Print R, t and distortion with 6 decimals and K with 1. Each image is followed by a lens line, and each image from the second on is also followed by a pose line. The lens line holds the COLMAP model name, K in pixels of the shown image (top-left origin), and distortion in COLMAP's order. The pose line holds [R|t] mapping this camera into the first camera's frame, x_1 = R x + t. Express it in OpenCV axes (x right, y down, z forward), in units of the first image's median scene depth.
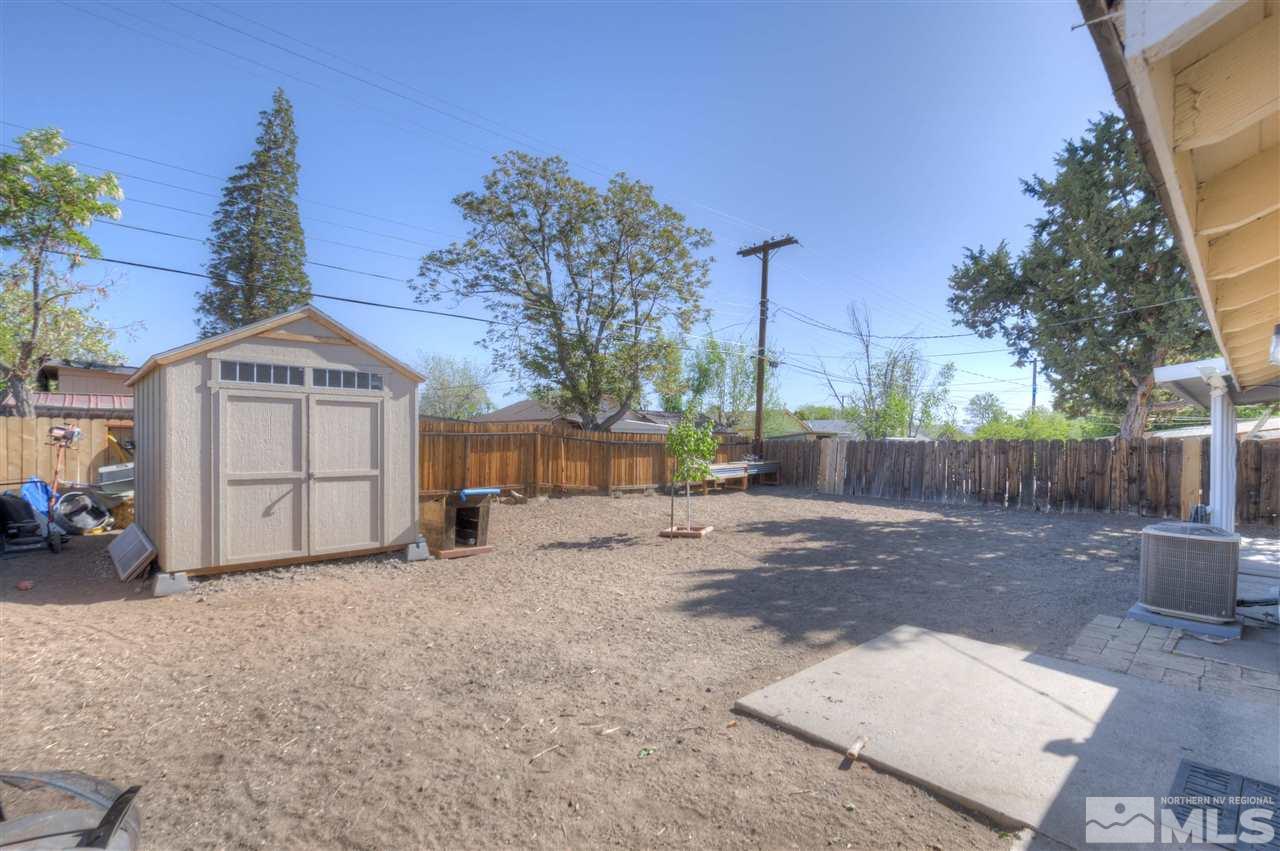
lens RADIAL K [[580.4, 0, 642.1], [0, 580.4, 434.8], [0, 0, 1]] dist [0.000116, -0.000218]
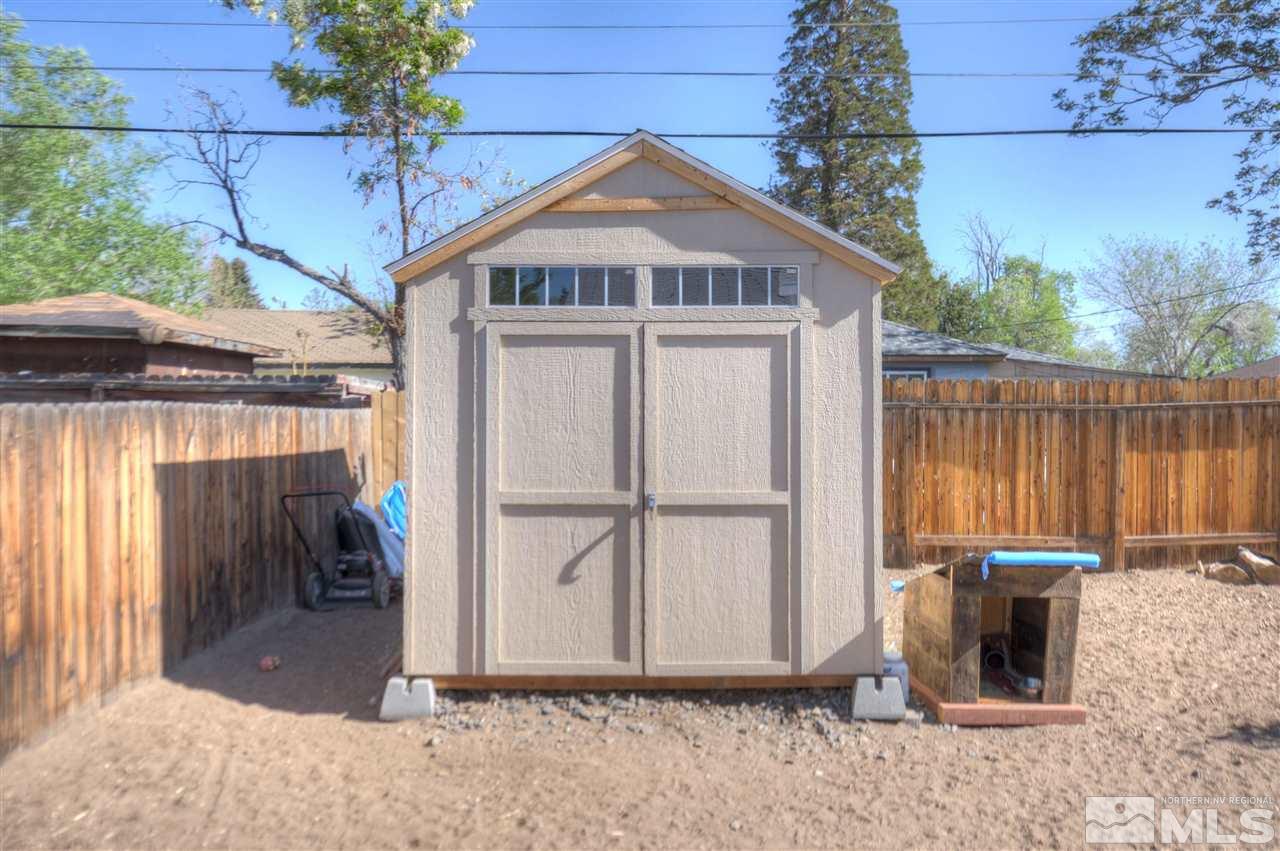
lens RADIAL K [[1152.6, 0, 649.6], [0, 1152.6, 401.9], [0, 0, 1]] dist [-0.009089, -0.001191]
pose [[0.721689, -0.018942, -0.691958, 0.058804], [0.012942, 0.999820, -0.013872, 0.004521], [0.692096, 0.001056, 0.721804, 0.324657]]
